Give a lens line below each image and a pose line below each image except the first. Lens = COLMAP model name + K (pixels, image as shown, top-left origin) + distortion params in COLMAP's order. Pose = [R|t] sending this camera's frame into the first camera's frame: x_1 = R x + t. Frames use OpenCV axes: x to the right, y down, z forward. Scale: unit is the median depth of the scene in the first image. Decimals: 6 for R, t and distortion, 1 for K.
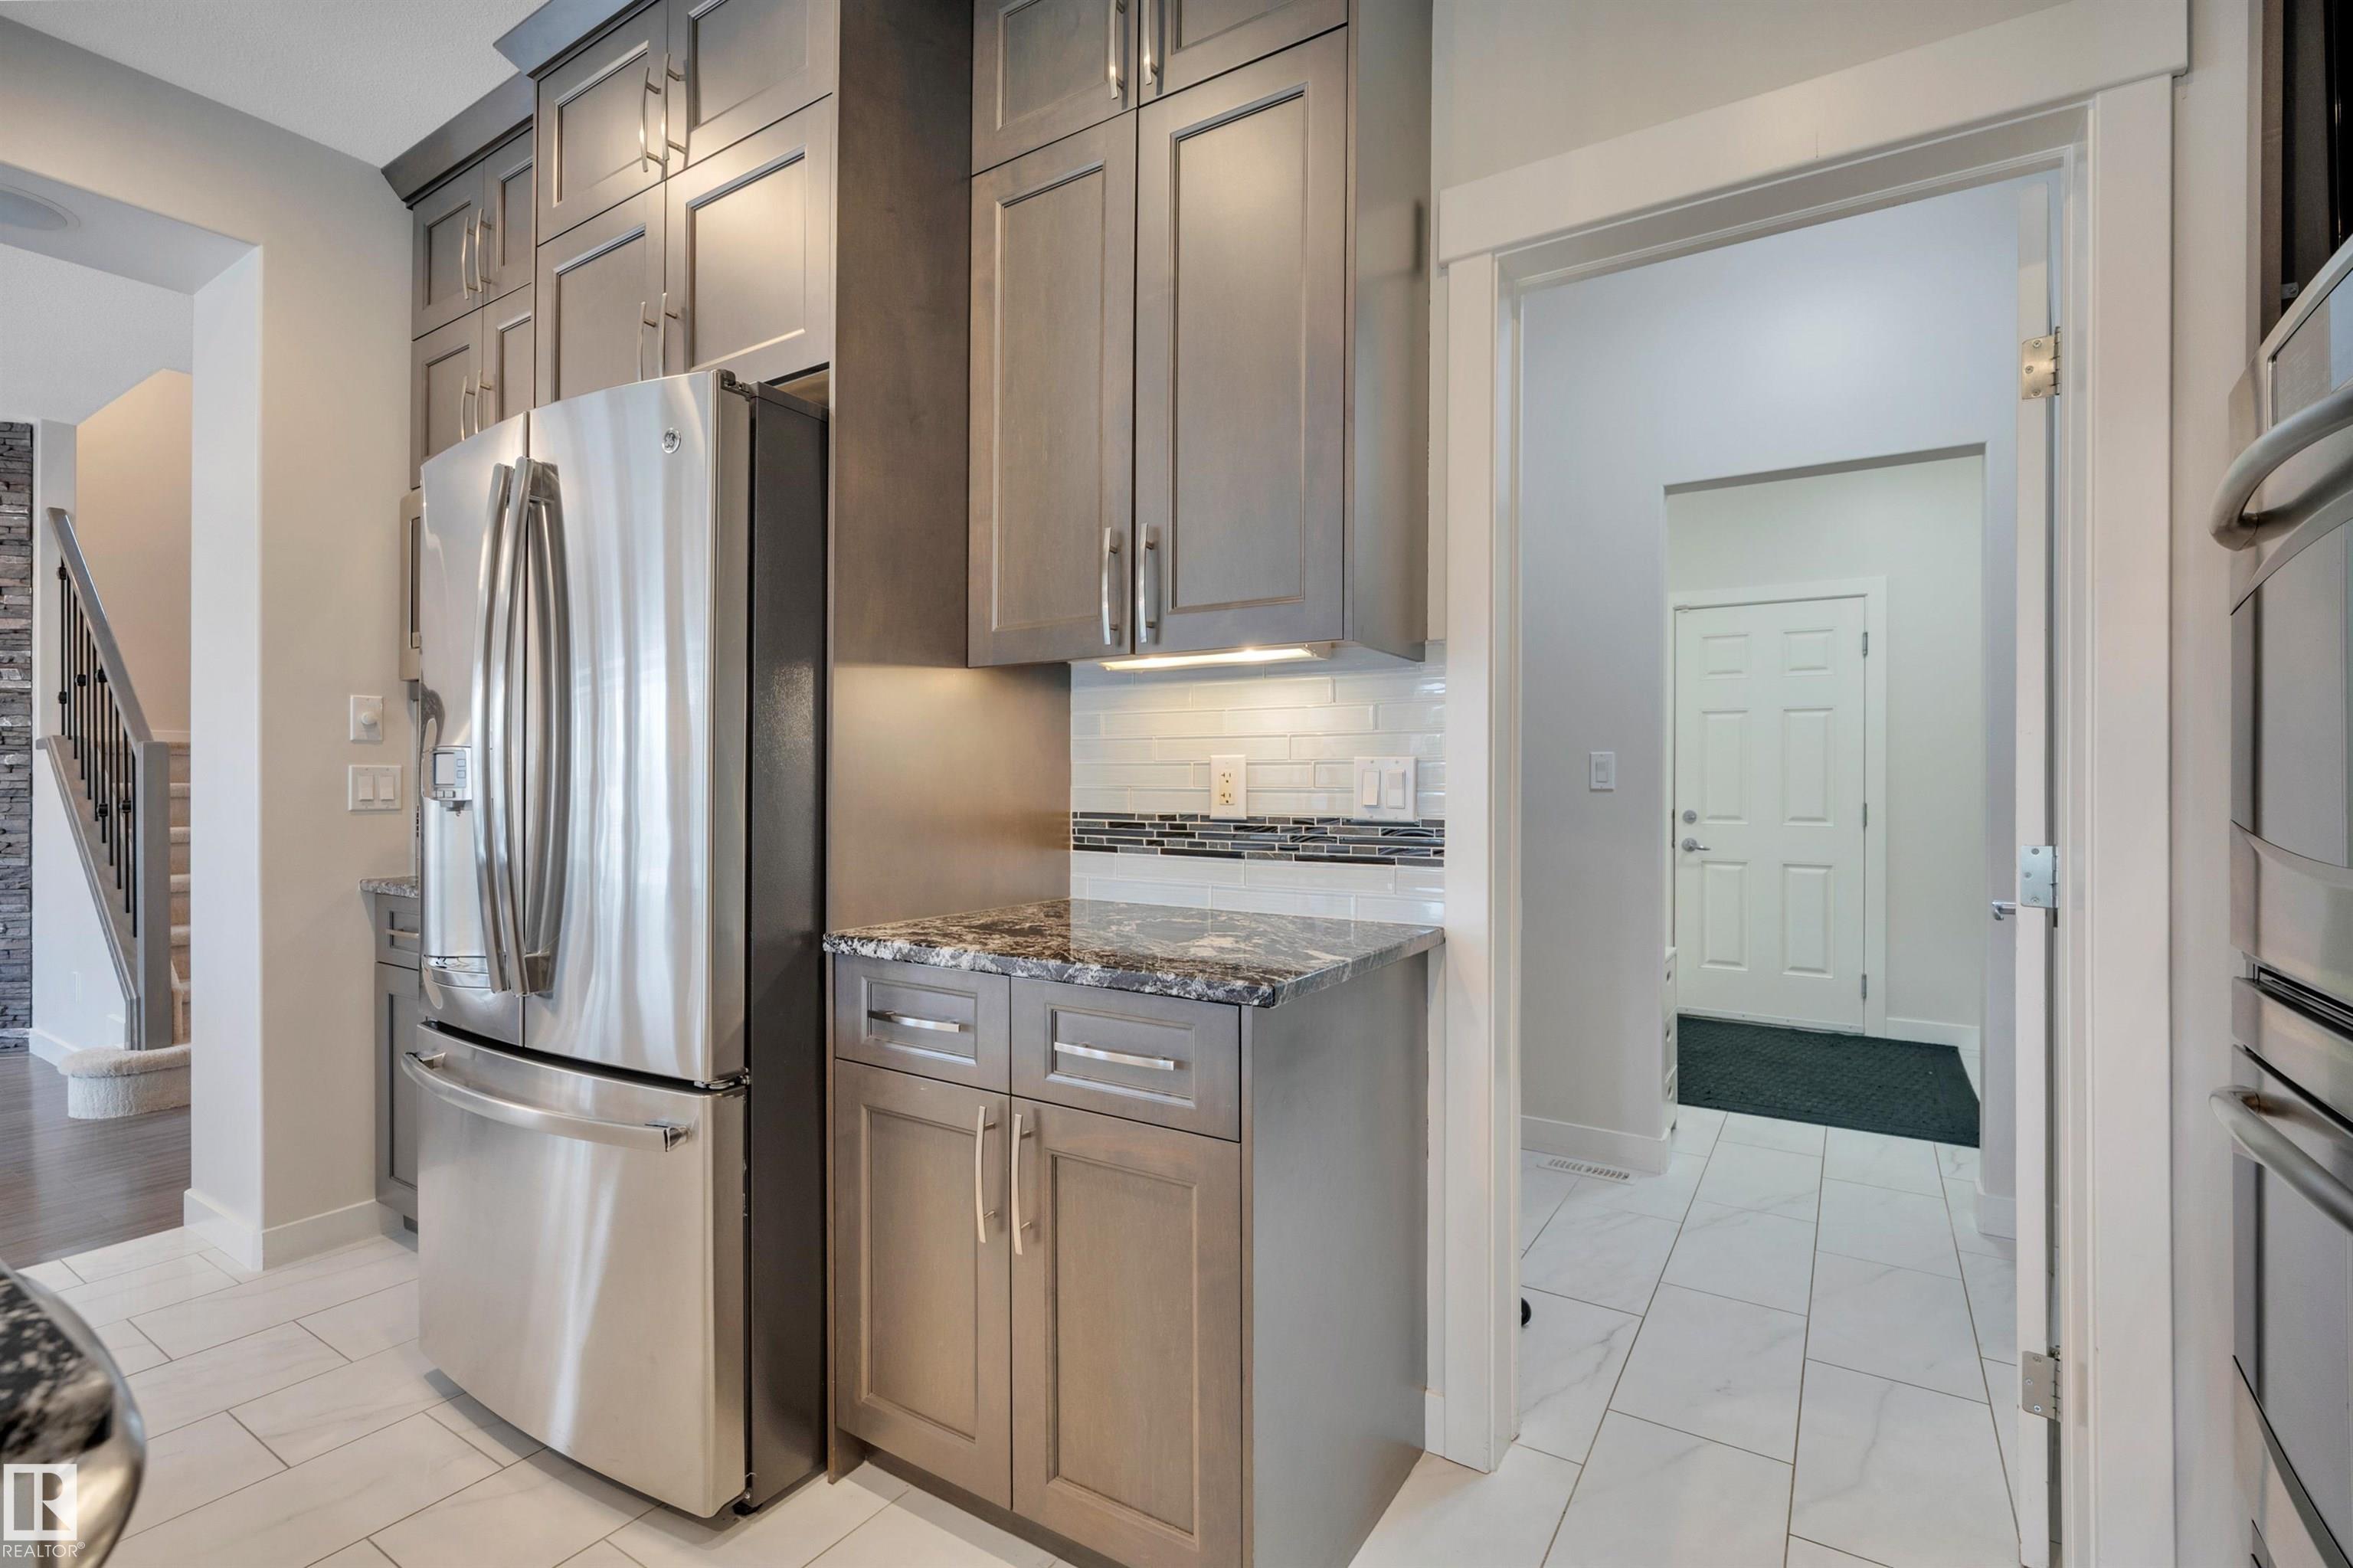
lens RADIAL K [[1073.9, 0, 1169.8], [0, 1073.9, 779.5], [0, 0, 1]] dist [-0.005151, -0.000511]
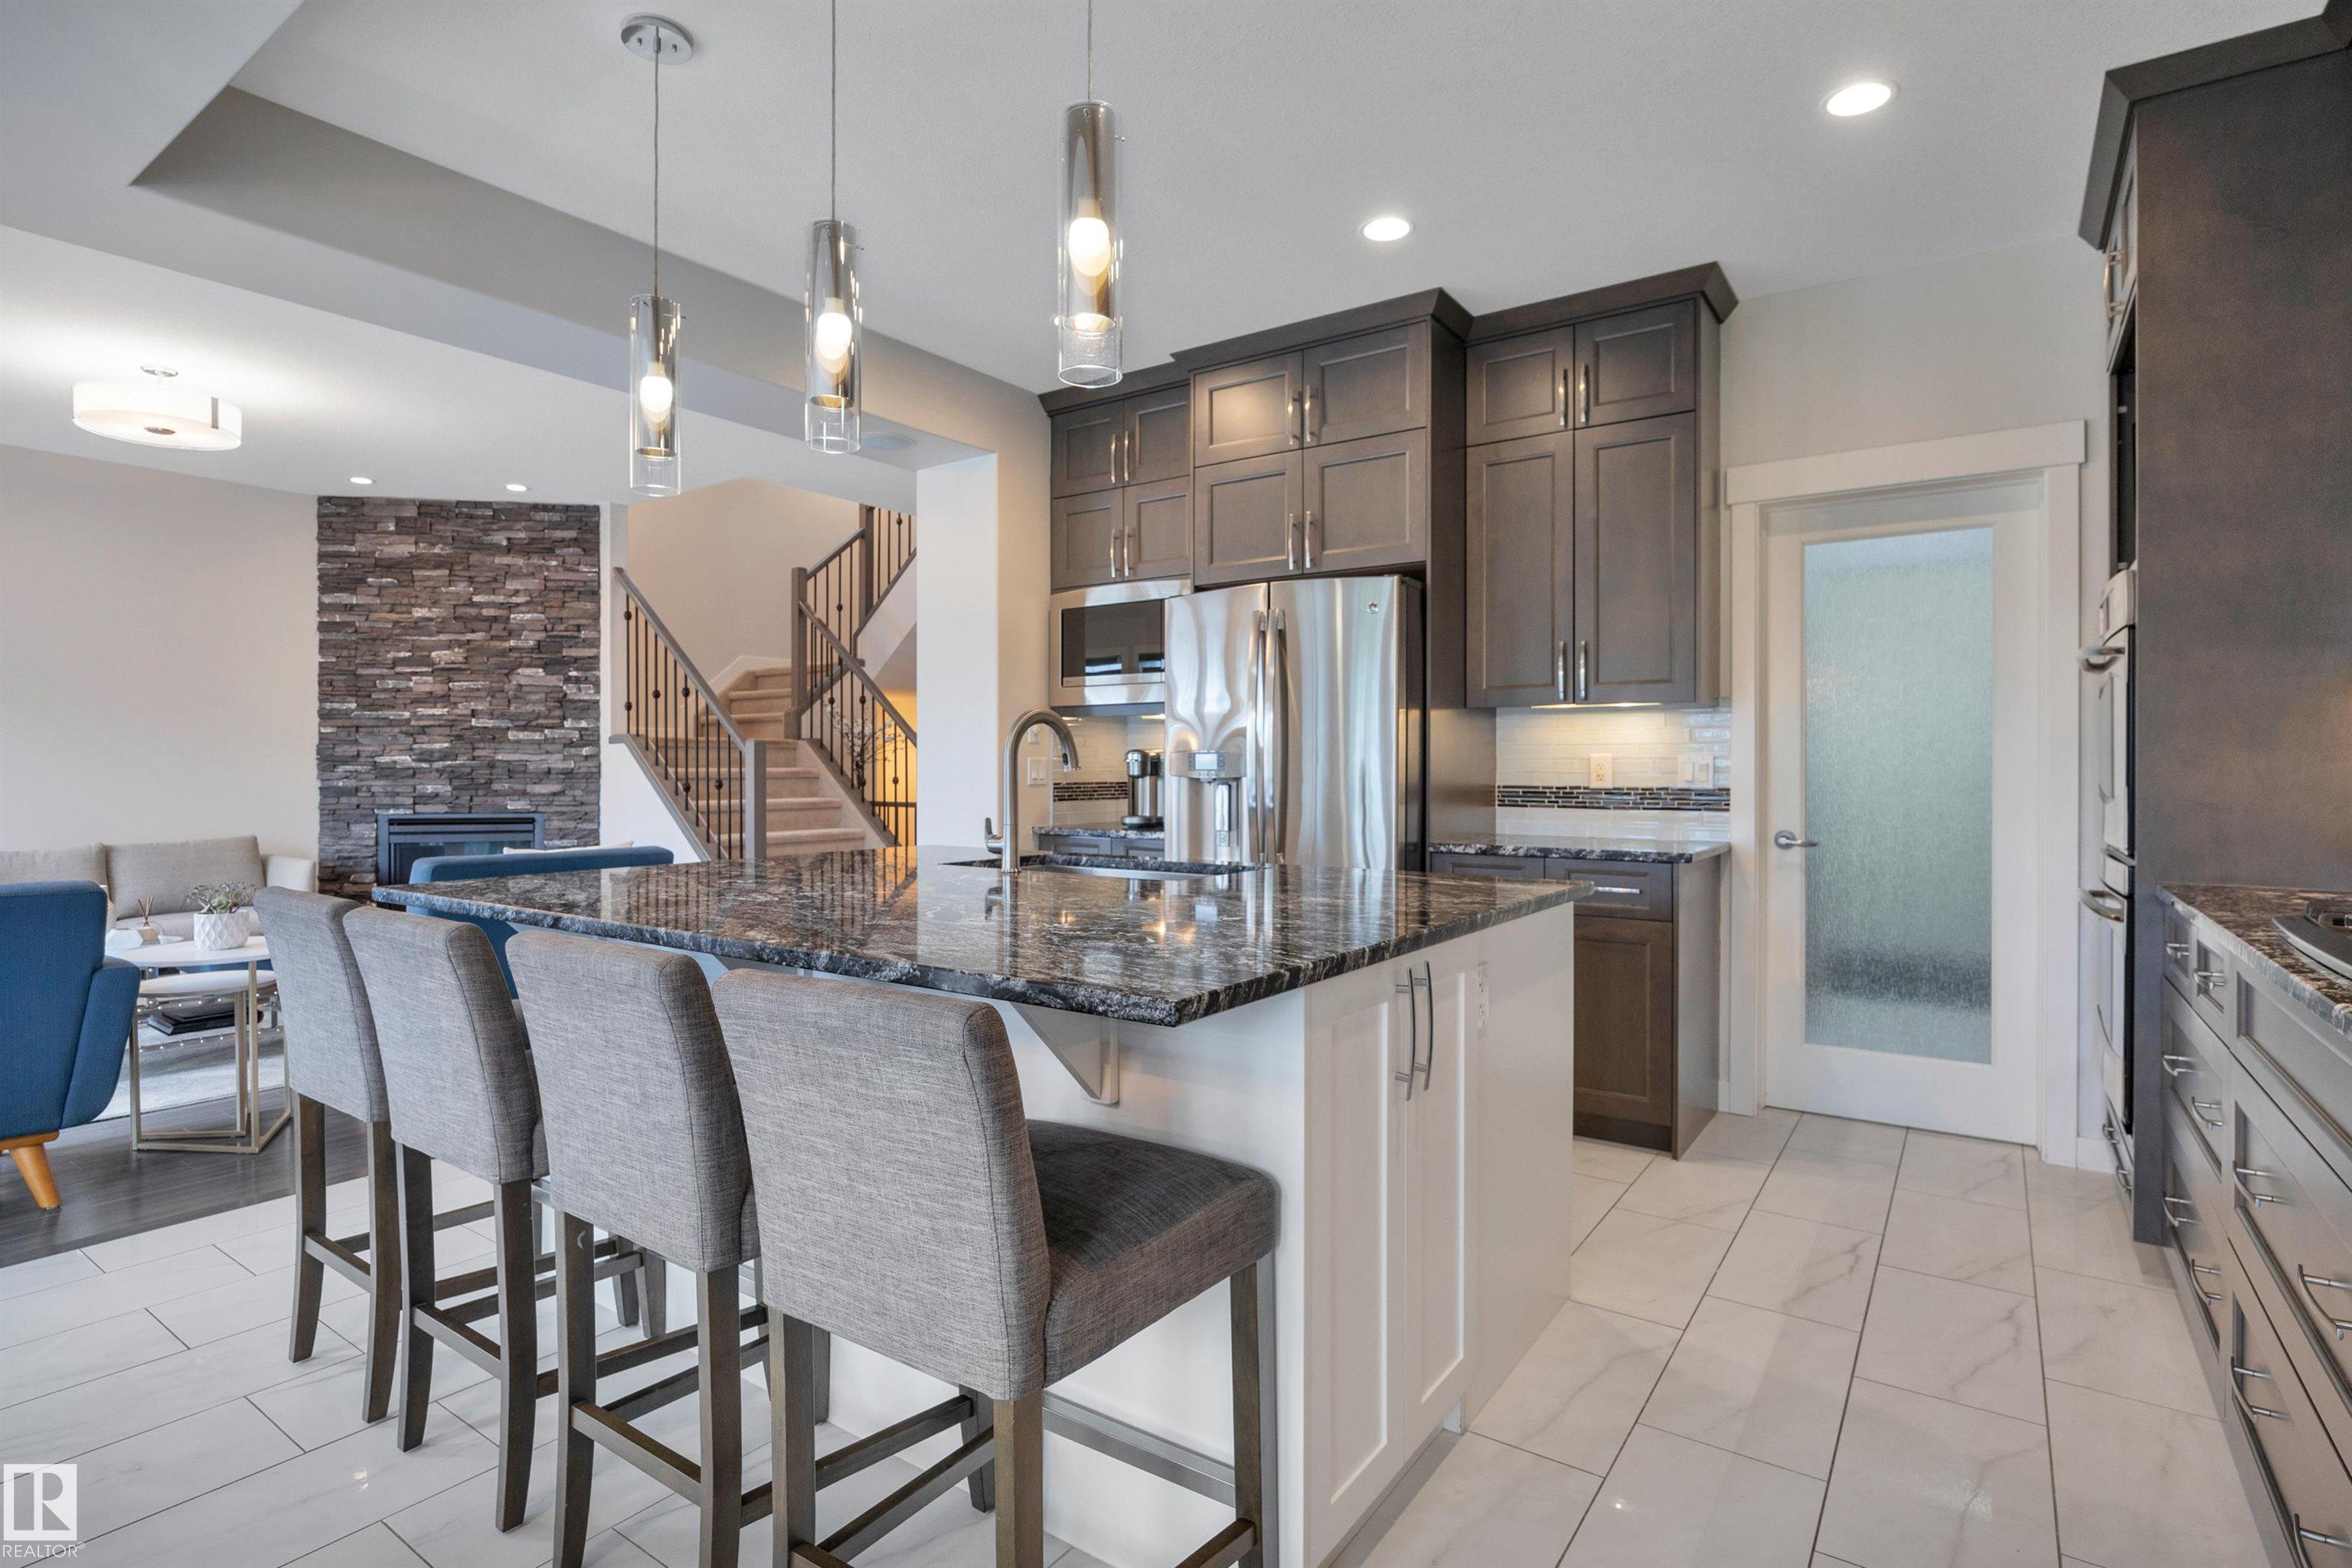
lens RADIAL K [[1161.7, 0, 1181.3], [0, 1161.7, 767.7], [0, 0, 1]] dist [-0.006416, 0.001007]
pose [[0.999517, 0.000701, -0.031059, -0.611630], [-0.000615, 0.999996, 0.002753, -0.004171], [0.031060, -0.002733, 0.999514, -1.035839]]
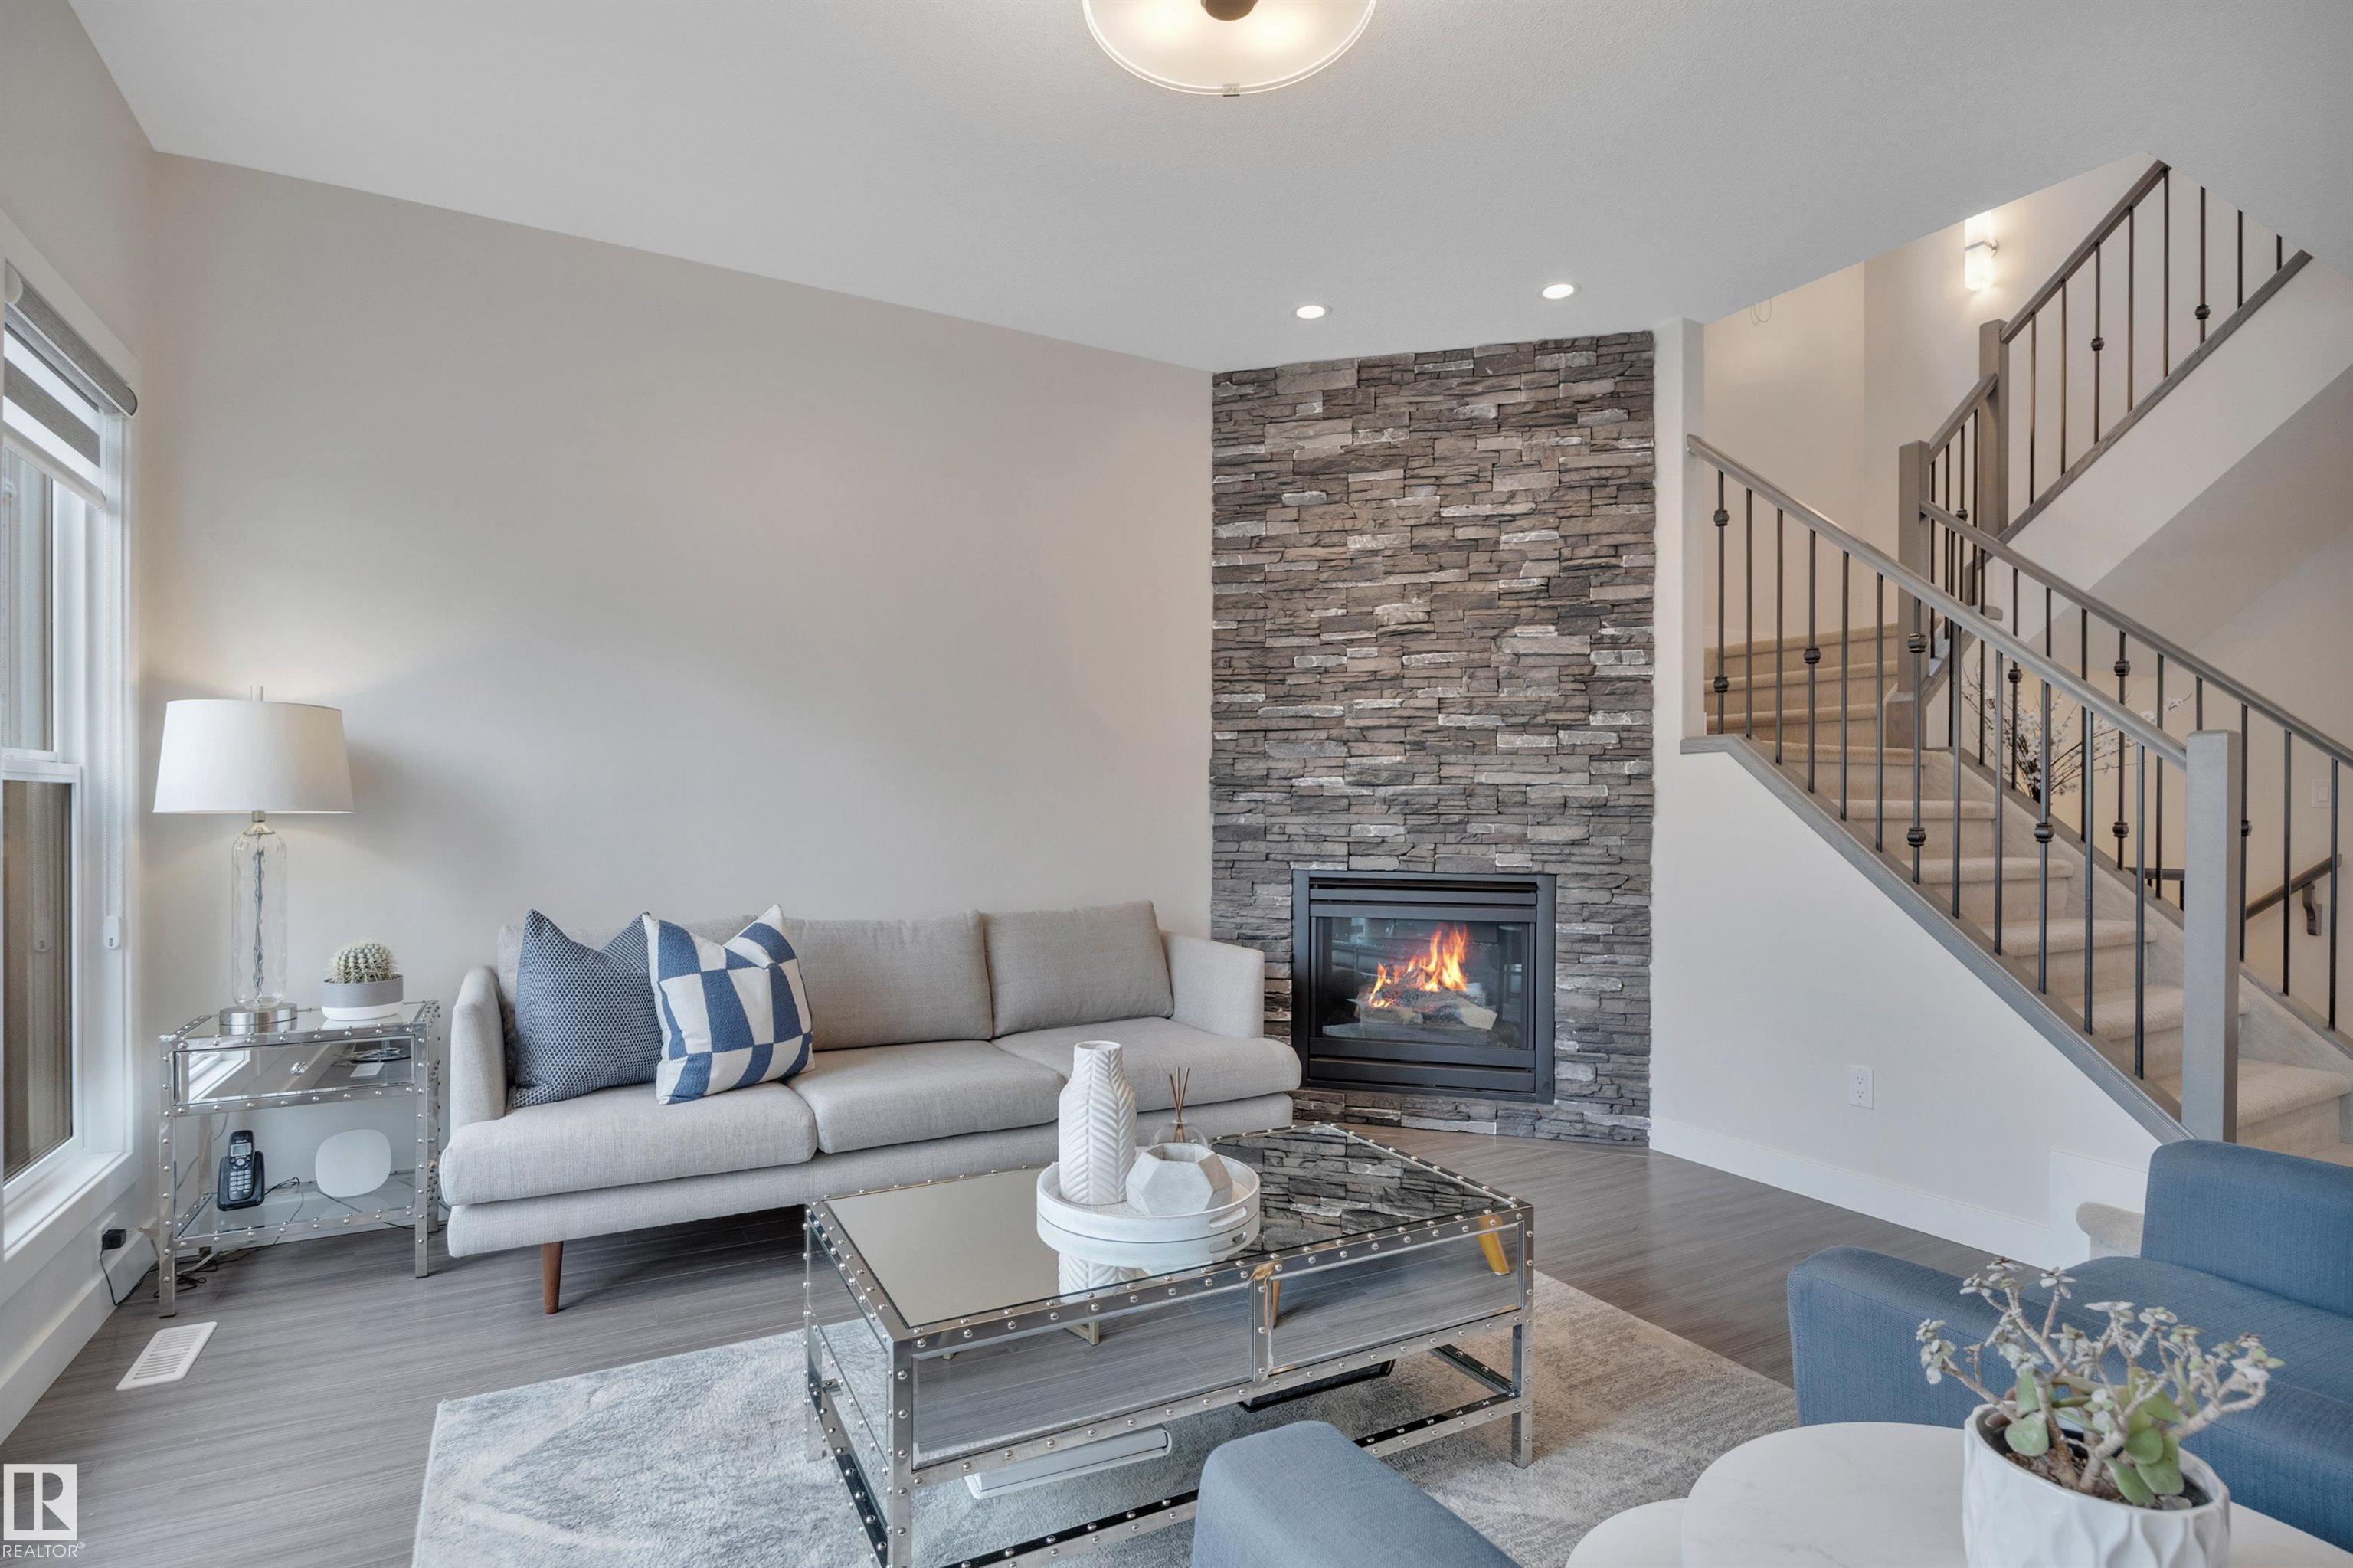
lens RADIAL K [[1162.2, 0, 1164.3], [0, 1162.2, 807.9], [0, 0, 1]] dist [-0.006416, 0.001007]
pose [[0.884989, 0.008754, -0.465529, -2.203538], [-0.007824, 0.999962, 0.003930, 0.021593], [0.465546, 0.000164, 0.885024, 0.218953]]
